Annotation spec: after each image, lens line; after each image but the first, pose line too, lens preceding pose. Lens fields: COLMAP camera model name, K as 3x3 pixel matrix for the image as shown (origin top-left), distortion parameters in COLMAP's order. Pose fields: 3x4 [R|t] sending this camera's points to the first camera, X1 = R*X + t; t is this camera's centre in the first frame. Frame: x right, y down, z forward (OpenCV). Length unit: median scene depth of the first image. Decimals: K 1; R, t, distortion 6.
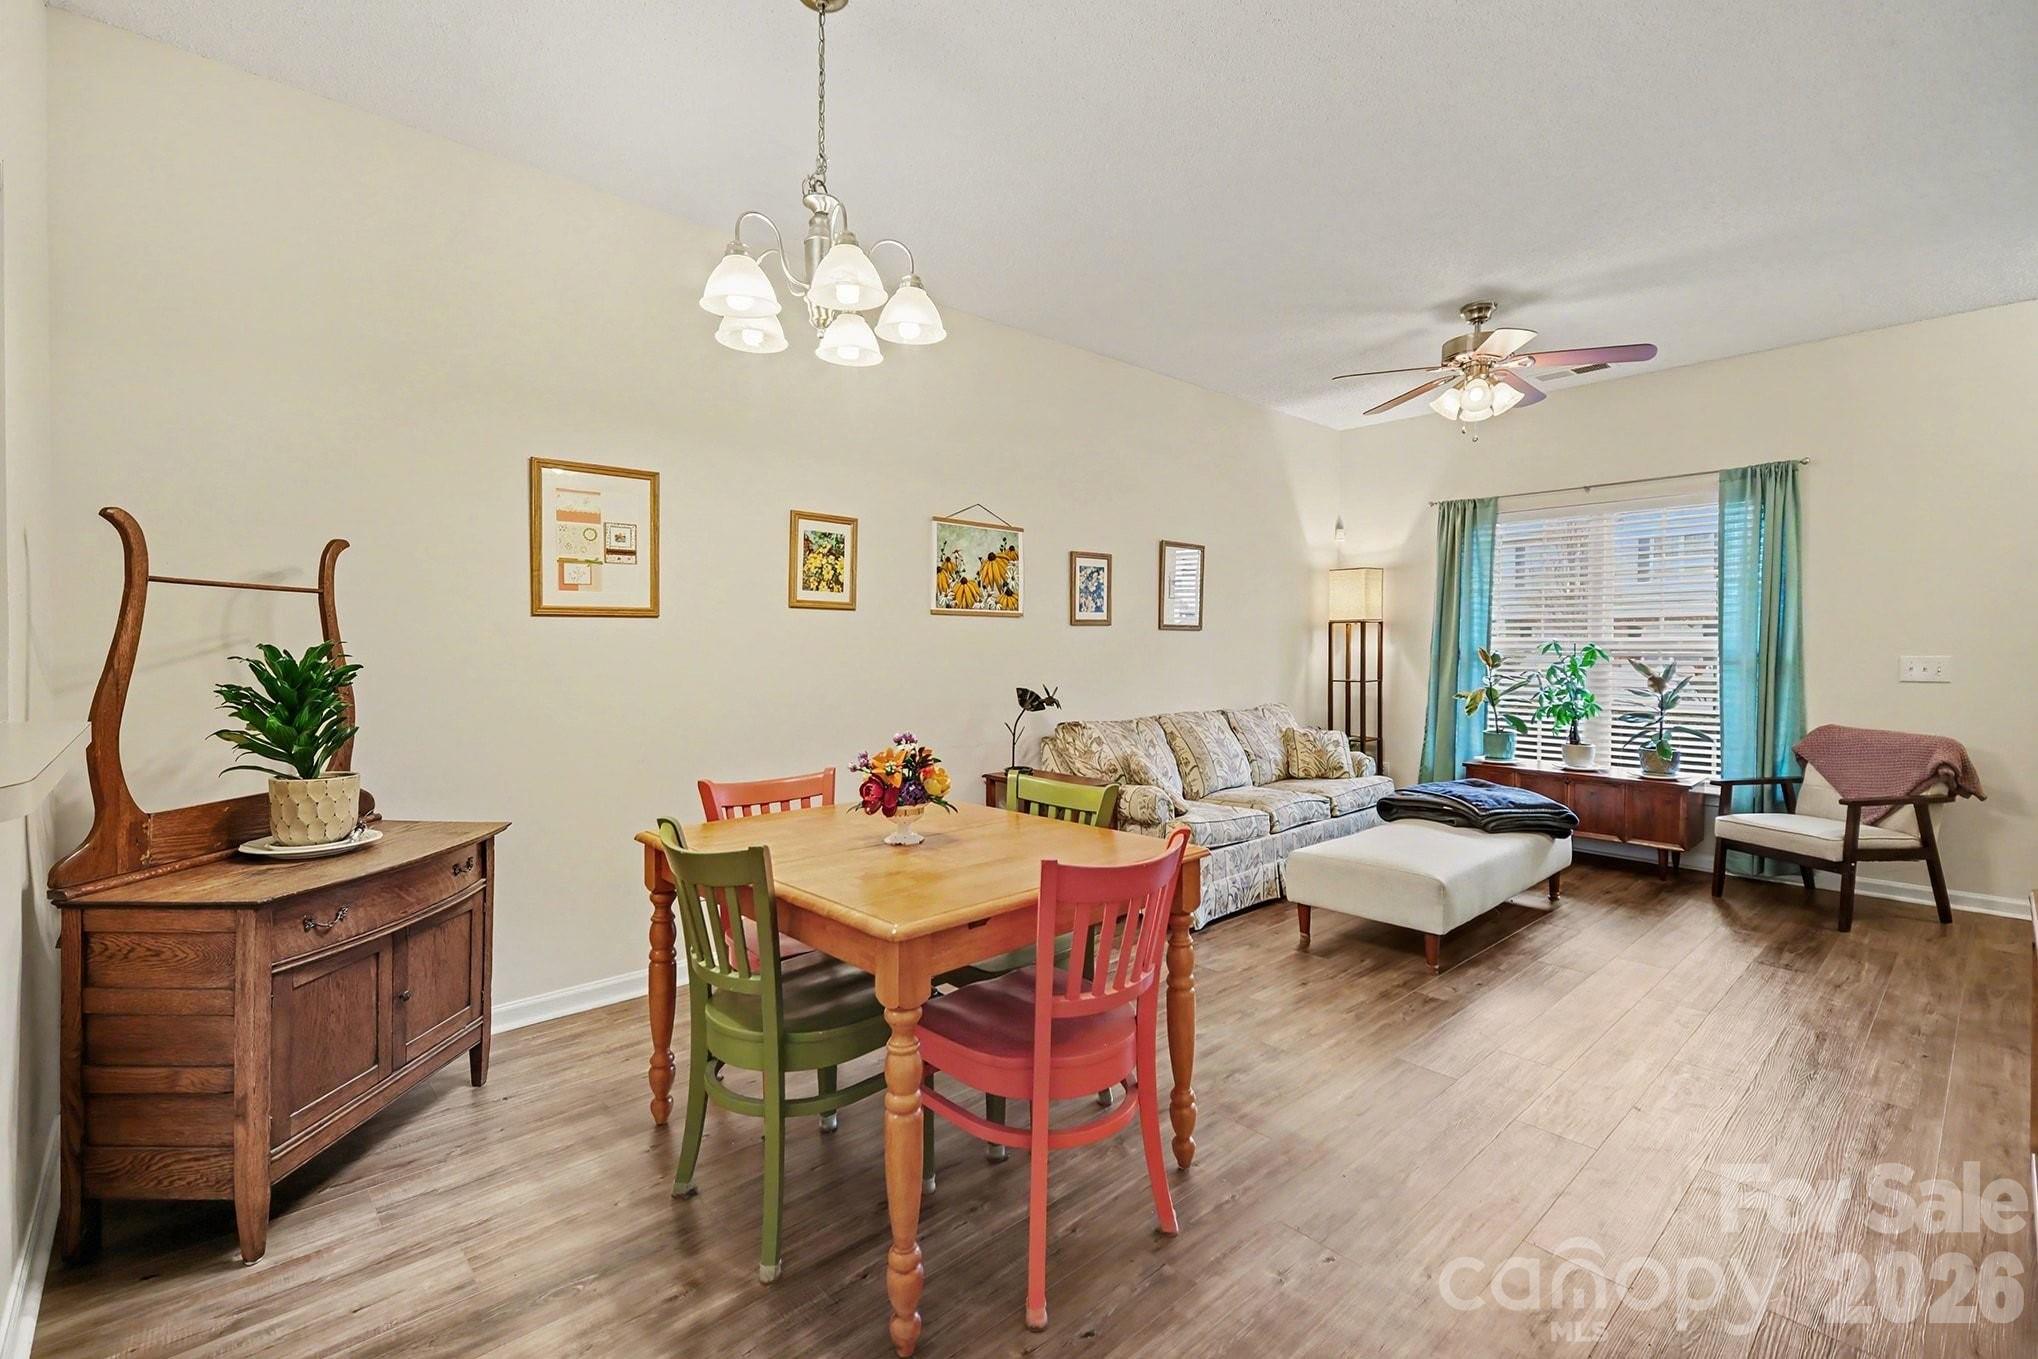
lens RADIAL K [[913.1, 0, 1025.4], [0, 913.1, 670.3], [0, 0, 1]] dist [0.012900, -0.000799]
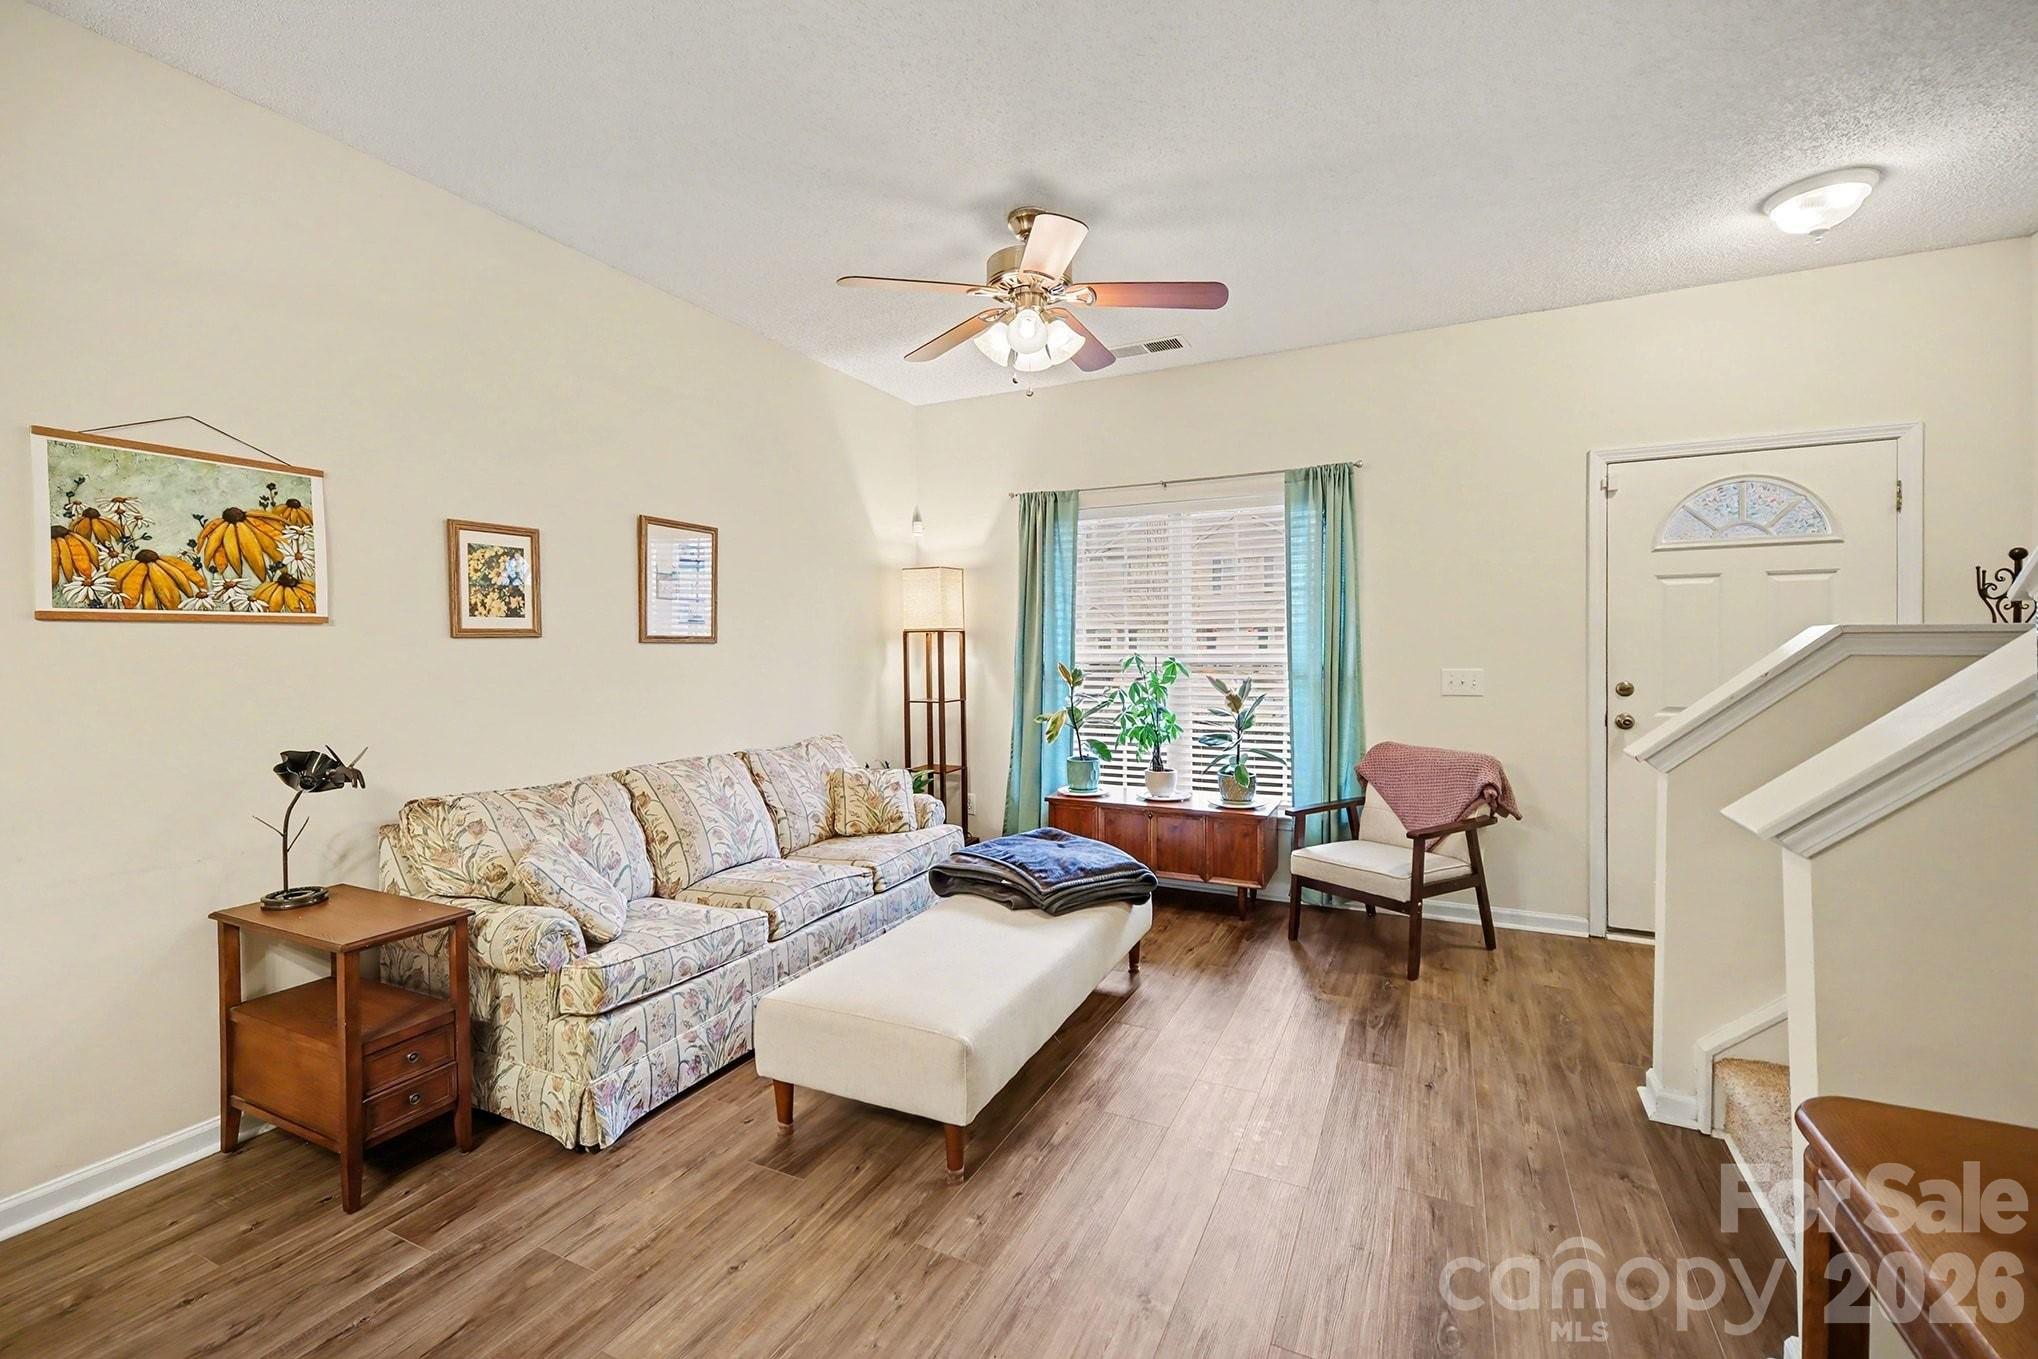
lens RADIAL K [[856.1, 0, 1049.3], [0, 856.1, 674.8], [0, 0, 1]] dist [0.000264, -0.000363]
pose [[0.922286, -0.018803, 0.386049, 0.207870], [0.018311, 0.999820, 0.004952, -0.020150], [-0.386073, 0.002502, 0.922465, 0.311662]]
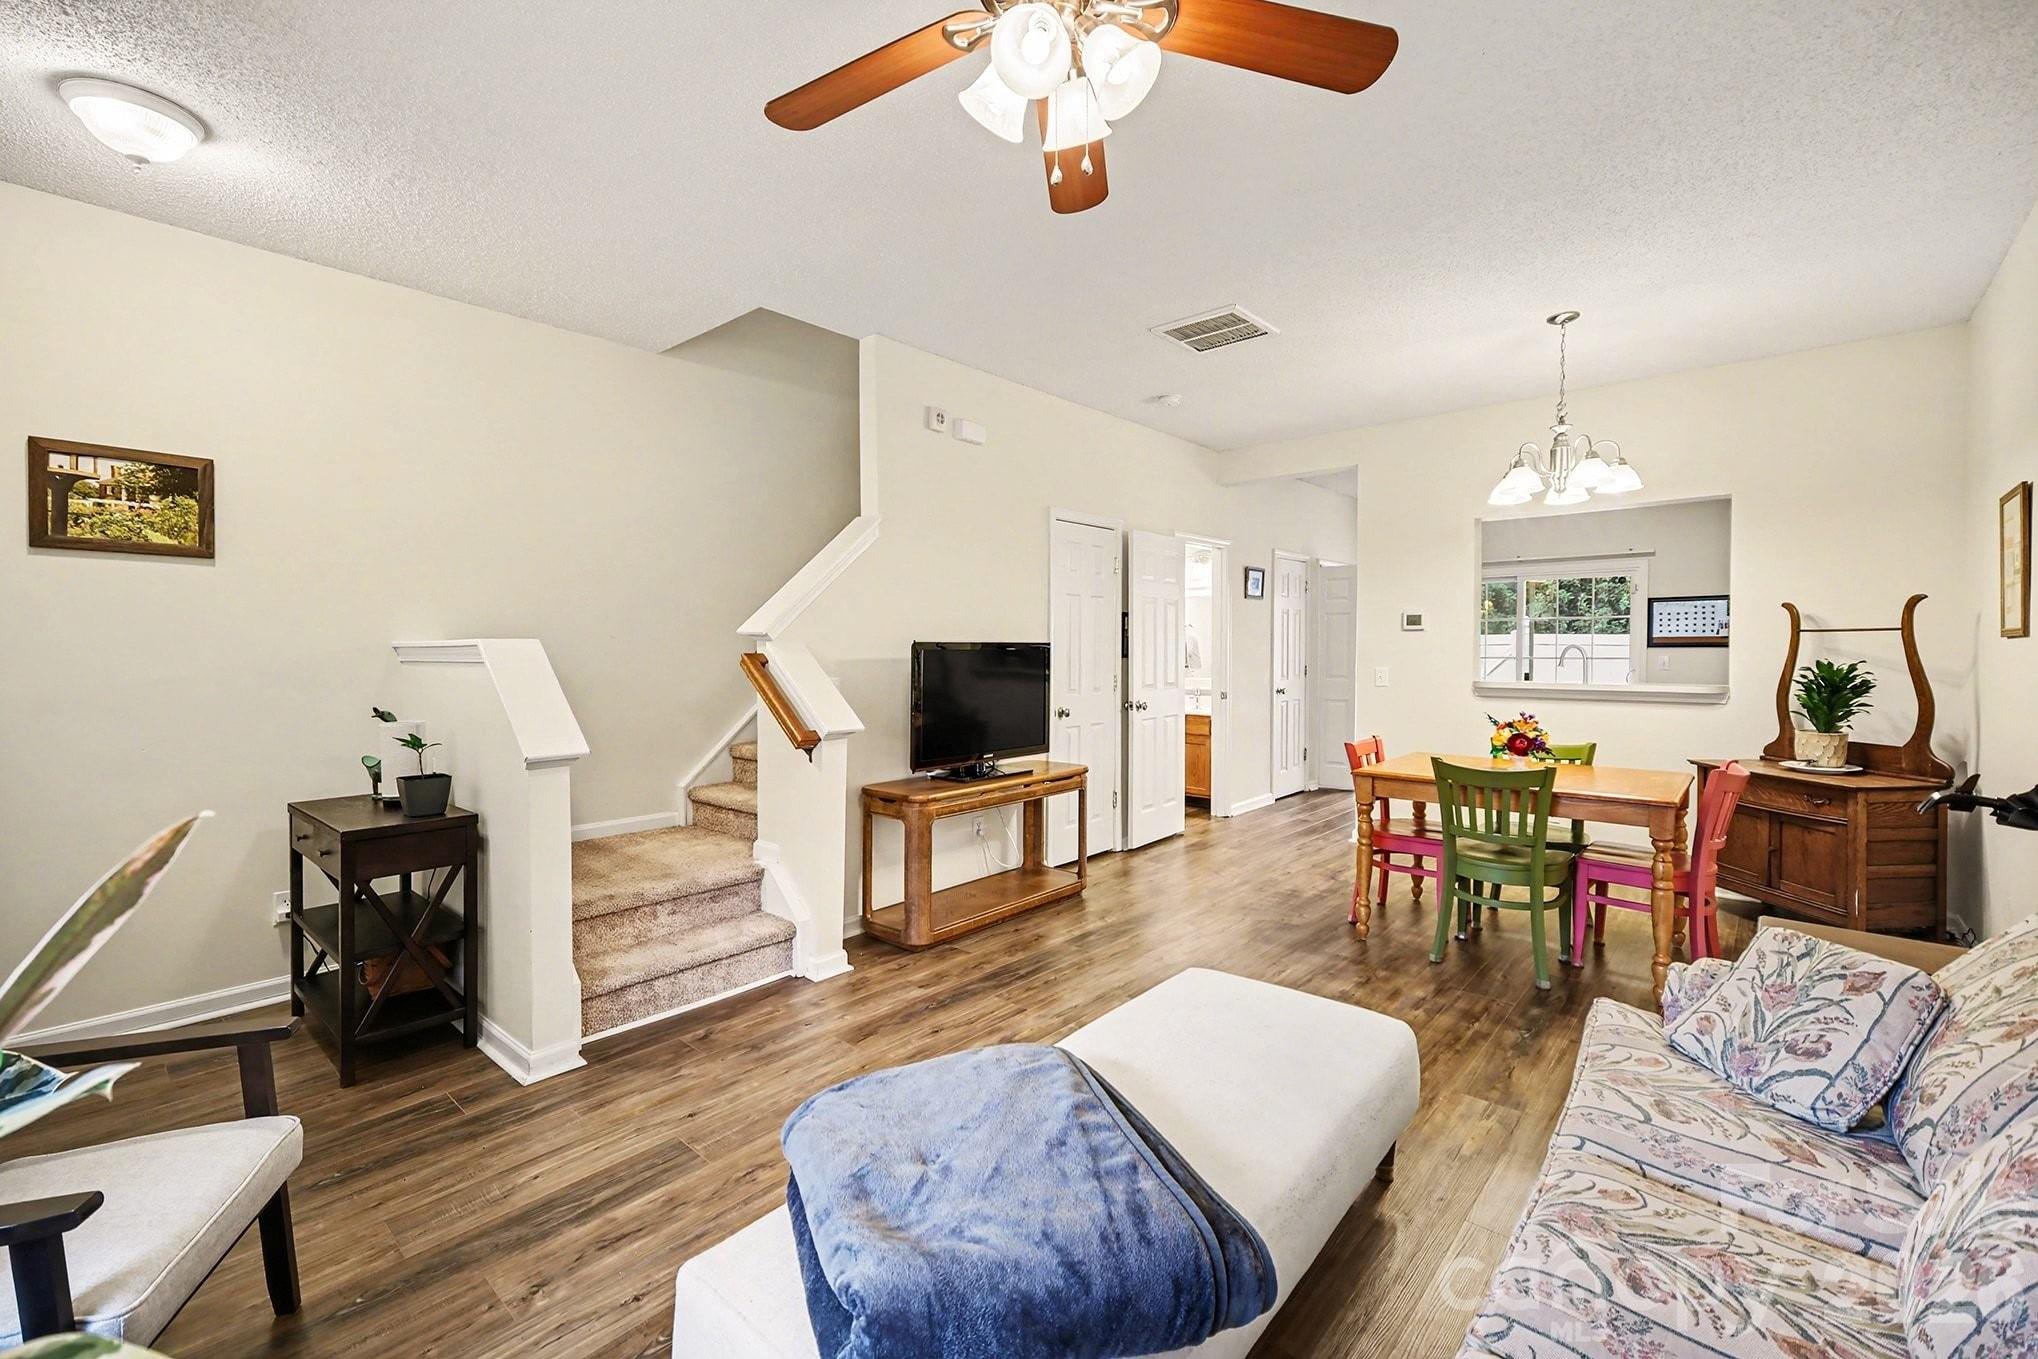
lens RADIAL K [[790.9, 0, 1035.2], [0, 790.9, 662.3], [0, 0, 1]] dist [0.009791, -0.000135]
pose [[-0.996846, 0.010032, -0.078728, 0.459351], [0.007201, 0.999320, 0.036157, -0.047515], [0.079037, 0.035476, -0.996240, 1.222576]]
